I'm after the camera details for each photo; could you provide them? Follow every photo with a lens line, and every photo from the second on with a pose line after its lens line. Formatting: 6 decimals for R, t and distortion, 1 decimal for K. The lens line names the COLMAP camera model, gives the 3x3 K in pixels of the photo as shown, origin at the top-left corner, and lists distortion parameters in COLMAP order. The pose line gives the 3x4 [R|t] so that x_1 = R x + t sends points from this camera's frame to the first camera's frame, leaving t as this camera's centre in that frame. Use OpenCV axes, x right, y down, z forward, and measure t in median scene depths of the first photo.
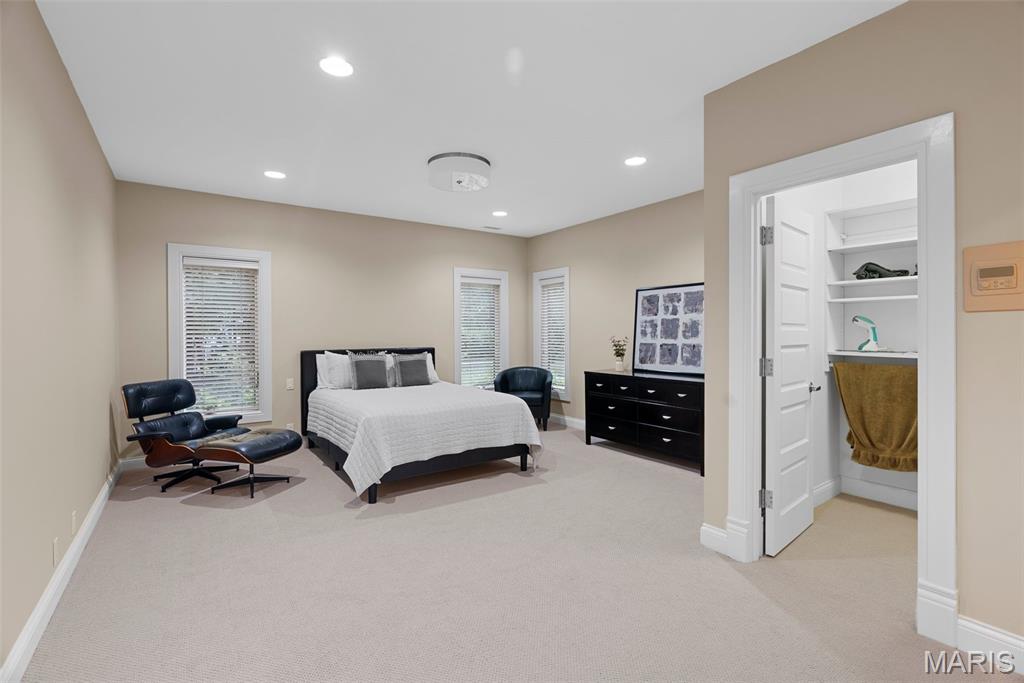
lens RADIAL K [[473.8, 0, 518.7], [0, 473.8, 334.5], [0, 0, 1]] dist [-0.000778, 0.000578]
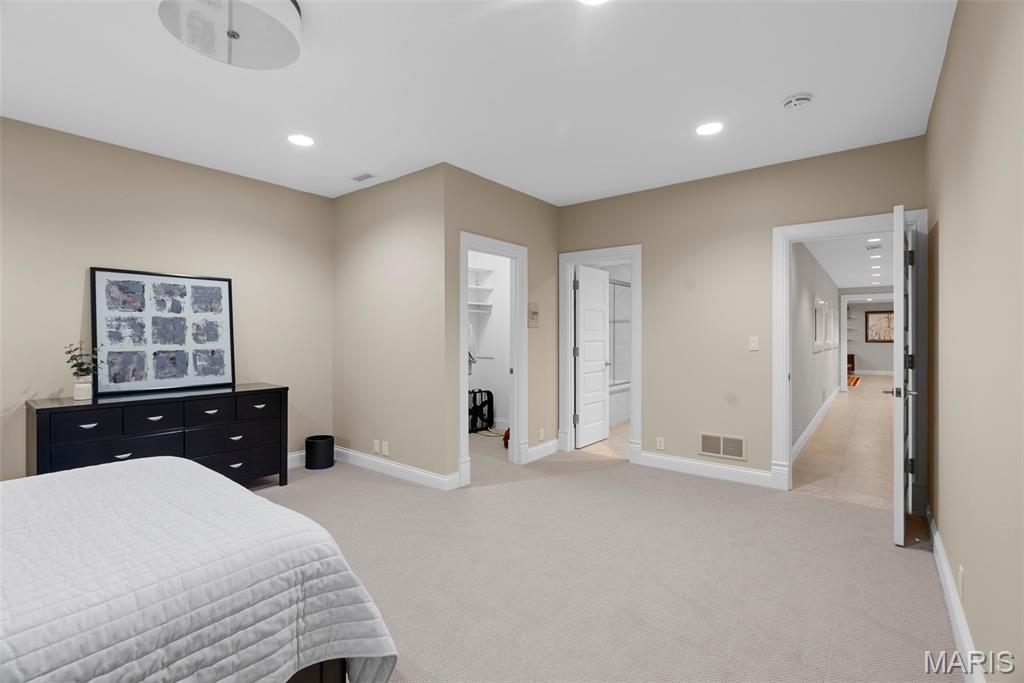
lens RADIAL K [[461.9, 0, 512.9], [0, 461.9, 340.9], [0, 0, 1]] dist [-0.004513, 0.001068]
pose [[-0.277657, -0.008556, 0.960642, -0.537796], [0.002897, 0.999948, 0.009743, -0.001432], [-0.960676, 0.005488, -0.277618, 0.681512]]
